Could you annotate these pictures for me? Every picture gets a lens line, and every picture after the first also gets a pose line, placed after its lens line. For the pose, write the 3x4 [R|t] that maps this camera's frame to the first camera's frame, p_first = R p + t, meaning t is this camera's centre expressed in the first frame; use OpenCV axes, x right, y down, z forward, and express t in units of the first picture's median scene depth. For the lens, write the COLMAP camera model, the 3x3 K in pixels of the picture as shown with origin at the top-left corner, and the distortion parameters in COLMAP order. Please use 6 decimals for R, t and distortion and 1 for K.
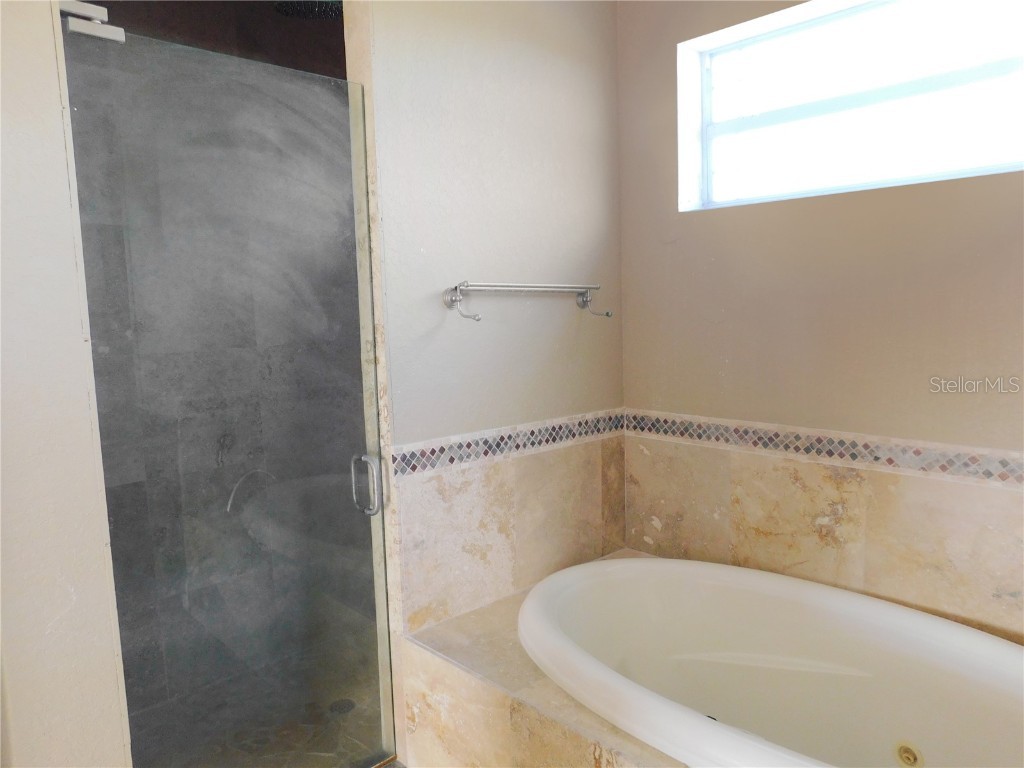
lens RADIAL K [[704.9, 0, 507.5], [0, 704.9, 383.3], [0, 0, 1]] dist [-0.062094, 0.062074]
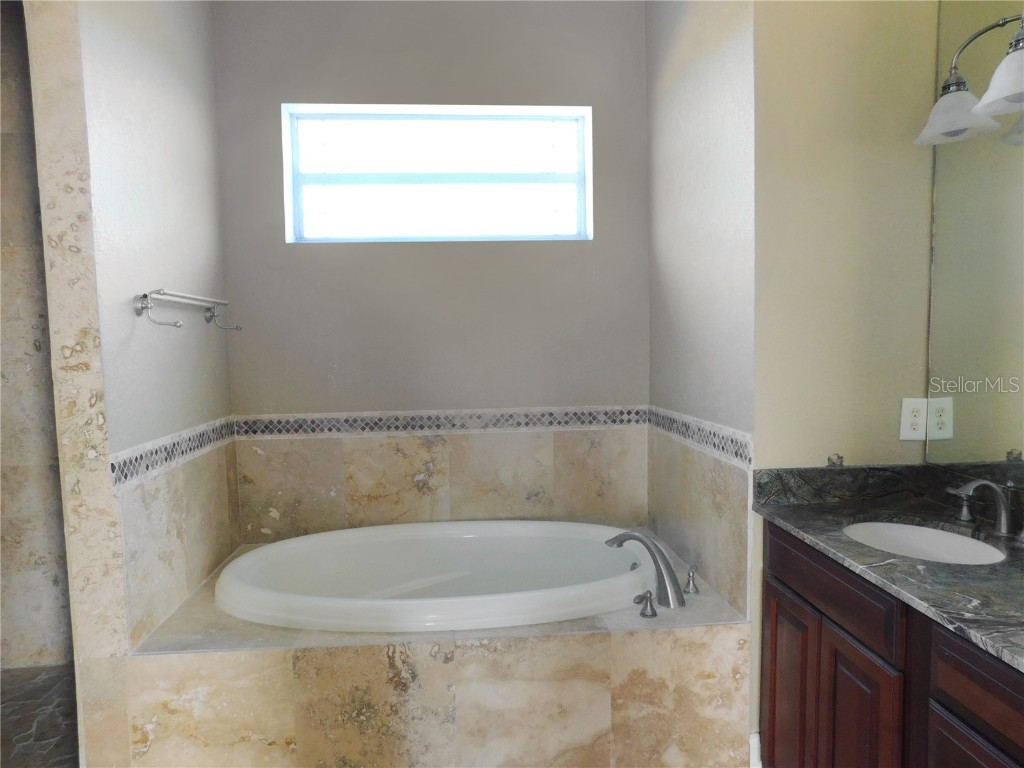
lens RADIAL K [[704.9, 0, 507.5], [0, 704.9, 383.3], [0, 0, 1]] dist [-0.062094, 0.062074]
pose [[0.629872, -0.043636, 0.775472, -0.483615], [0.089537, 0.995844, -0.016690, 0.049437], [-0.771520, 0.079946, 0.631161, -0.022315]]
